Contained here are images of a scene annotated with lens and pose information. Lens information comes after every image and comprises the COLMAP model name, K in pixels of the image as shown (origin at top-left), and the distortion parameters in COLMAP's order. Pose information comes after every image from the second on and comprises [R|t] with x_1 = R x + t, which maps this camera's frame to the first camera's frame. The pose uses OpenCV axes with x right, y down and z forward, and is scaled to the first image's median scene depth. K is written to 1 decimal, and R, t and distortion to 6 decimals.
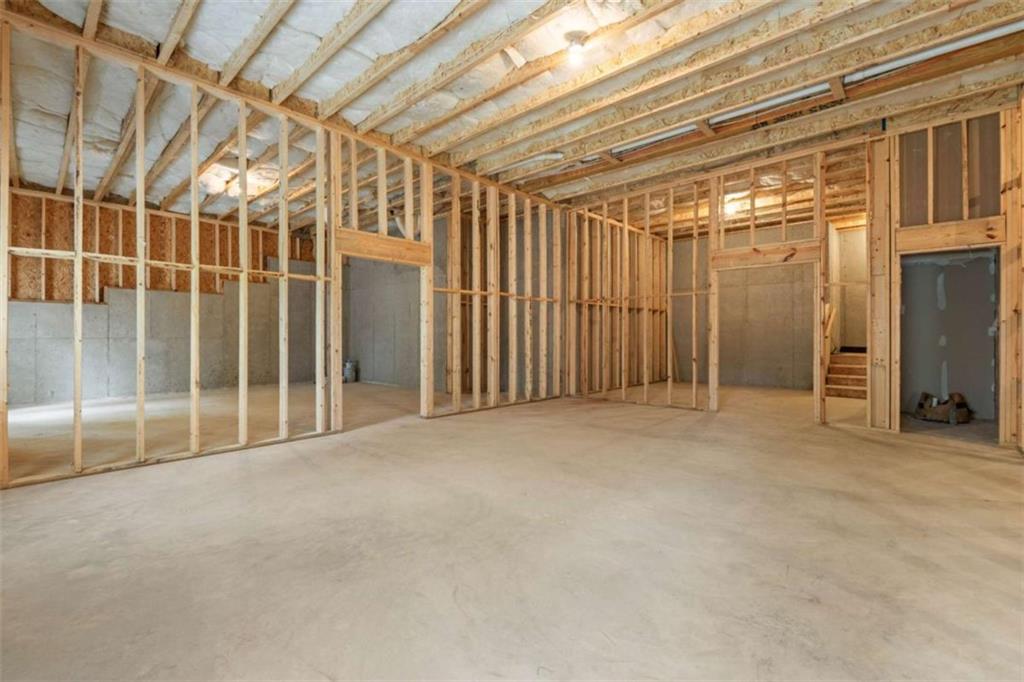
lens RADIAL K [[447.4, 0, 508.3], [0, 447.4, 338.6], [0, 0, 1]] dist [-0.000639, -0.000020]
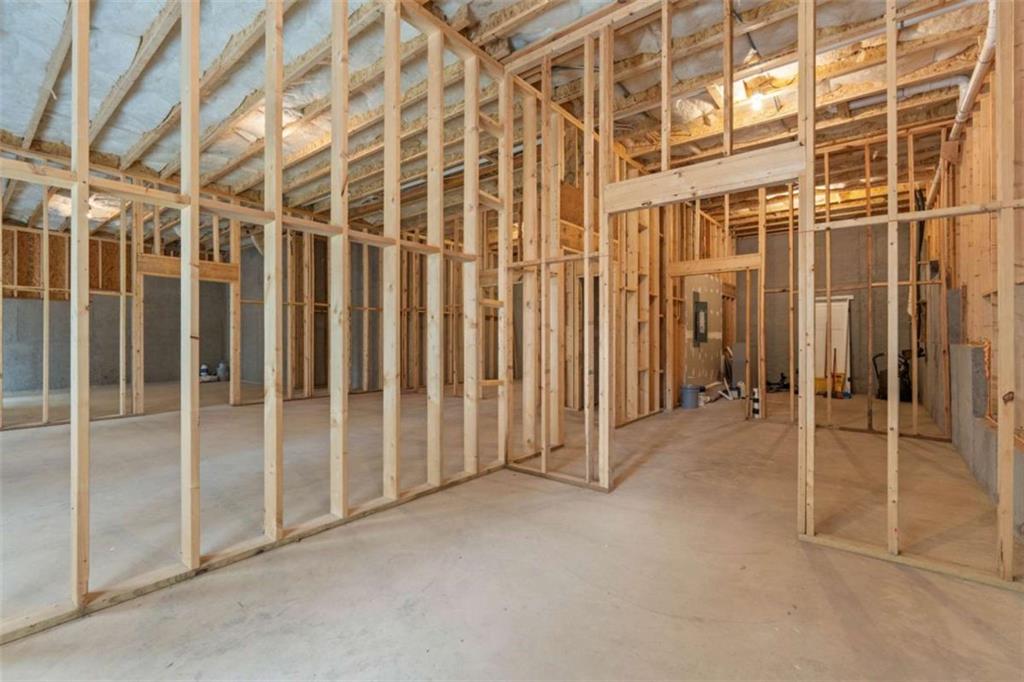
lens RADIAL K [[455.9, 0, 512.0], [0, 455.9, 341.0], [0, 0, 1]] dist [-0.000166, -0.000902]
pose [[0.997921, -0.001621, 0.064431, 0.564676], [0.001730, 0.999997, -0.001632, 0.003177], [-0.064428, 0.001740, 0.997921, -0.341509]]
